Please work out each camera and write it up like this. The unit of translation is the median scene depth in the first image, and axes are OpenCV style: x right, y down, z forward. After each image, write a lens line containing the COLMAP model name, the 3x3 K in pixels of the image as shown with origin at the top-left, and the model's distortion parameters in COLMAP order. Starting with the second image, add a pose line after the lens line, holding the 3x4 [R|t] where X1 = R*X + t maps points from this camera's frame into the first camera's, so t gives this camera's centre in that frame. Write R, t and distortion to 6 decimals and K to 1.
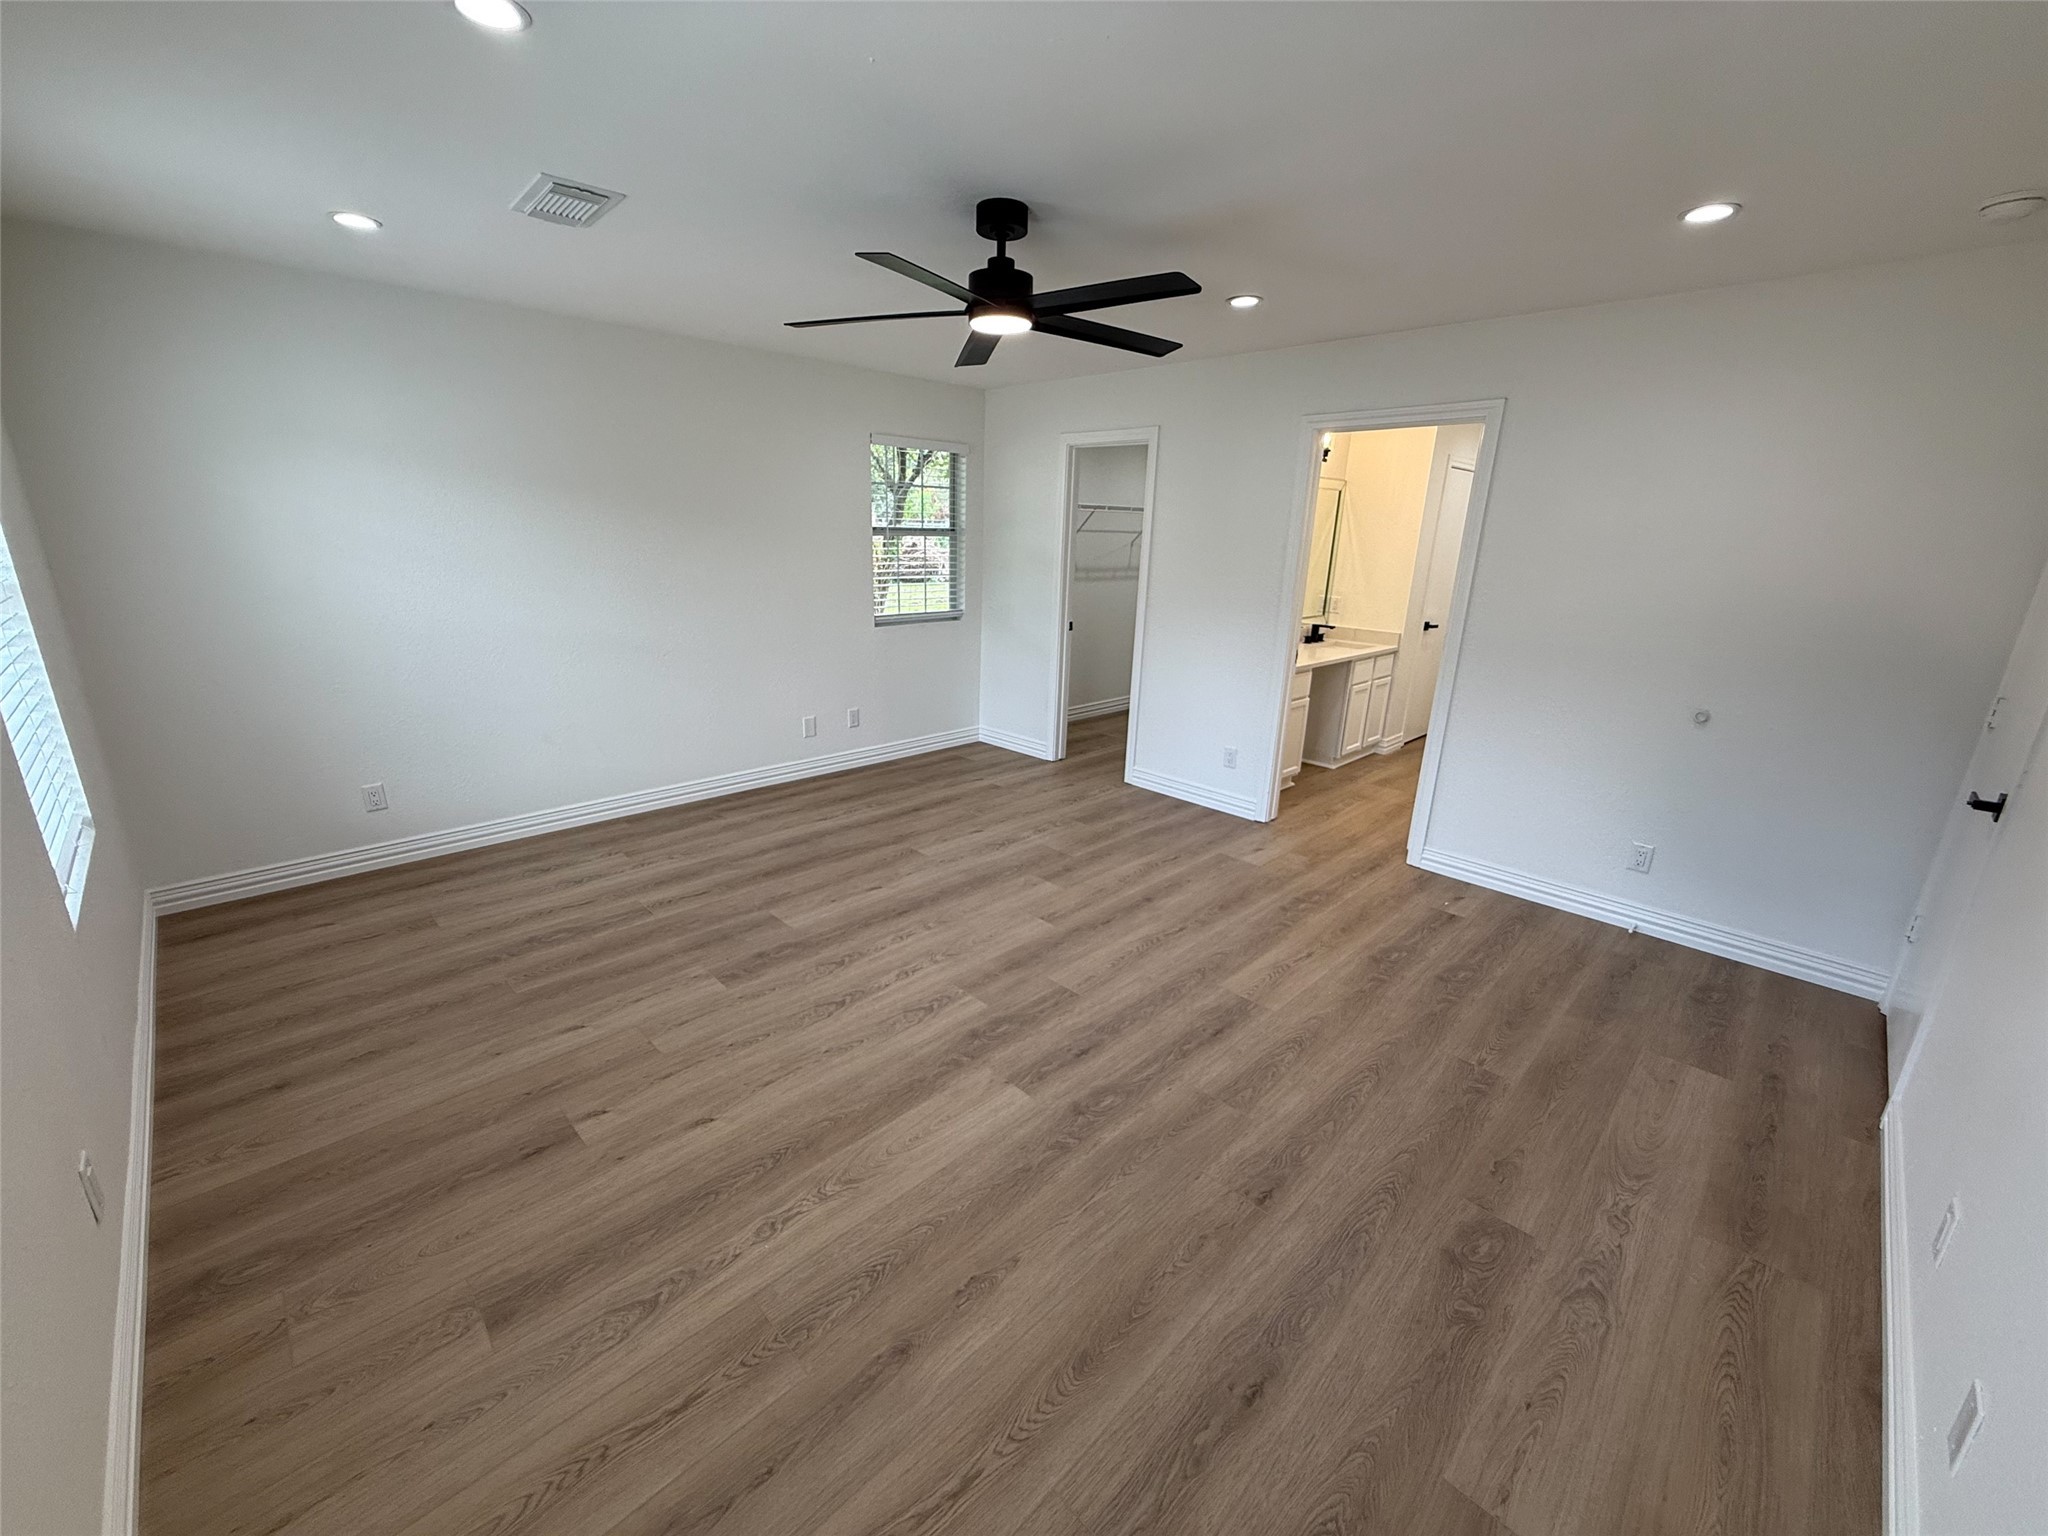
lens RADIAL K [[816.3, 0, 1022.0], [0, 816.3, 772.6], [0, 0, 1]] dist [0.001214, 0.000052]
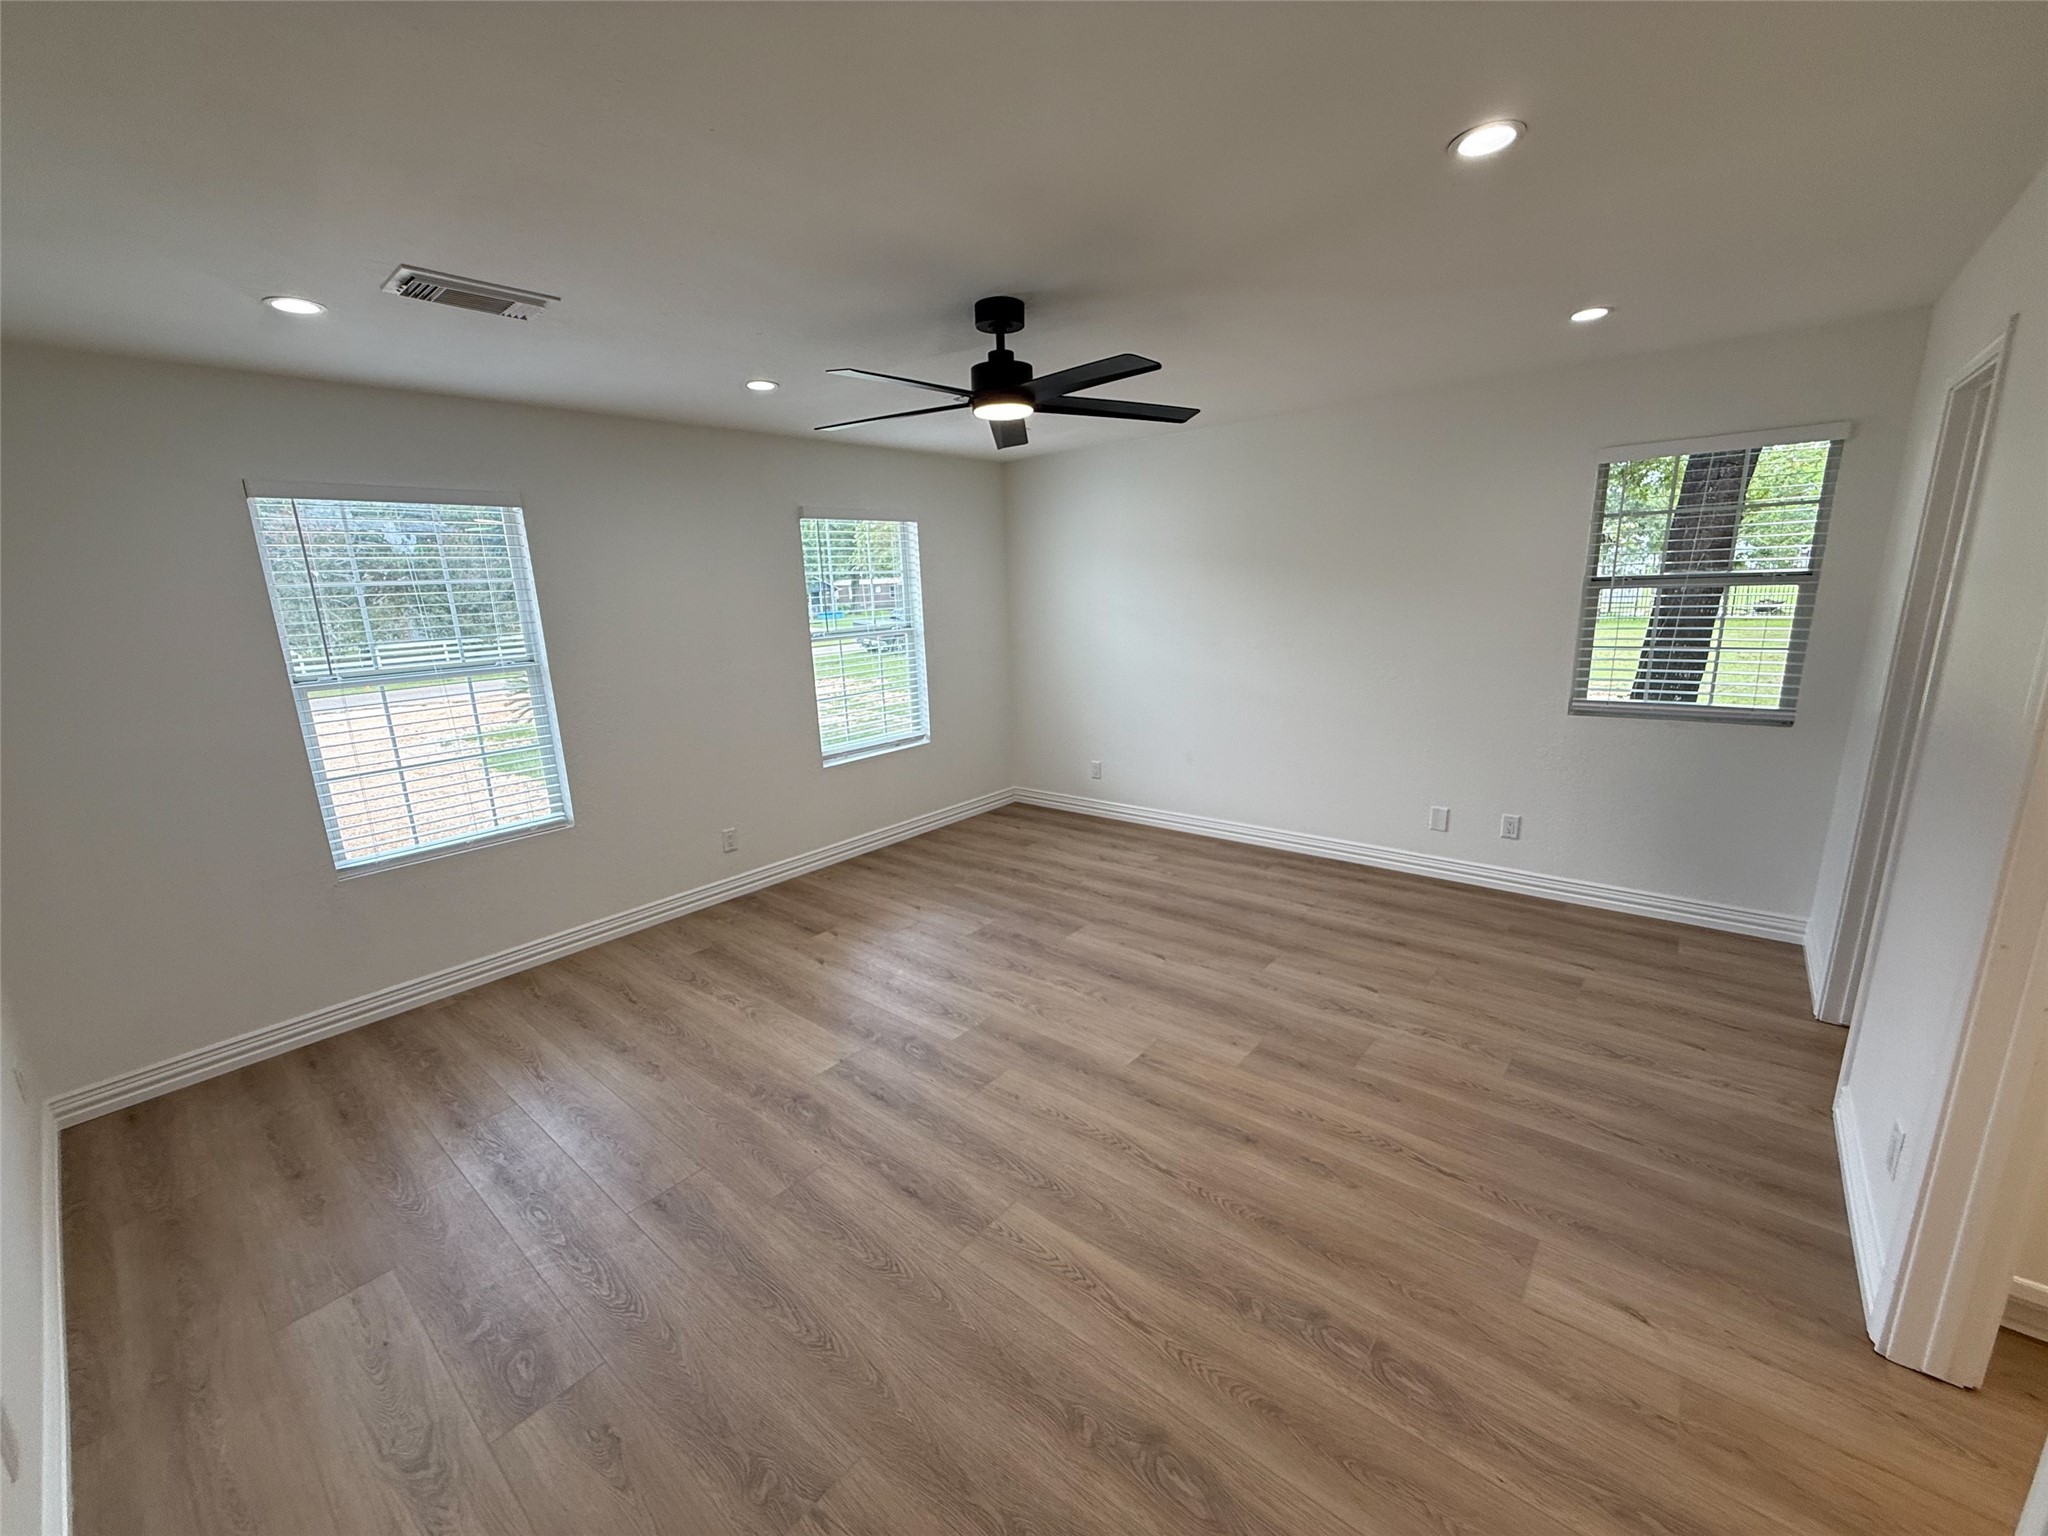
lens RADIAL K [[816.3, 0, 1022.0], [0, 816.3, 772.6], [0, 0, 1]] dist [0.001214, 0.000052]
pose [[0.084440, 0.196705, -0.976820, 0.729687], [-0.245136, 0.954293, 0.170978, -0.198745], [0.965804, 0.225016, 0.128800, 0.666209]]
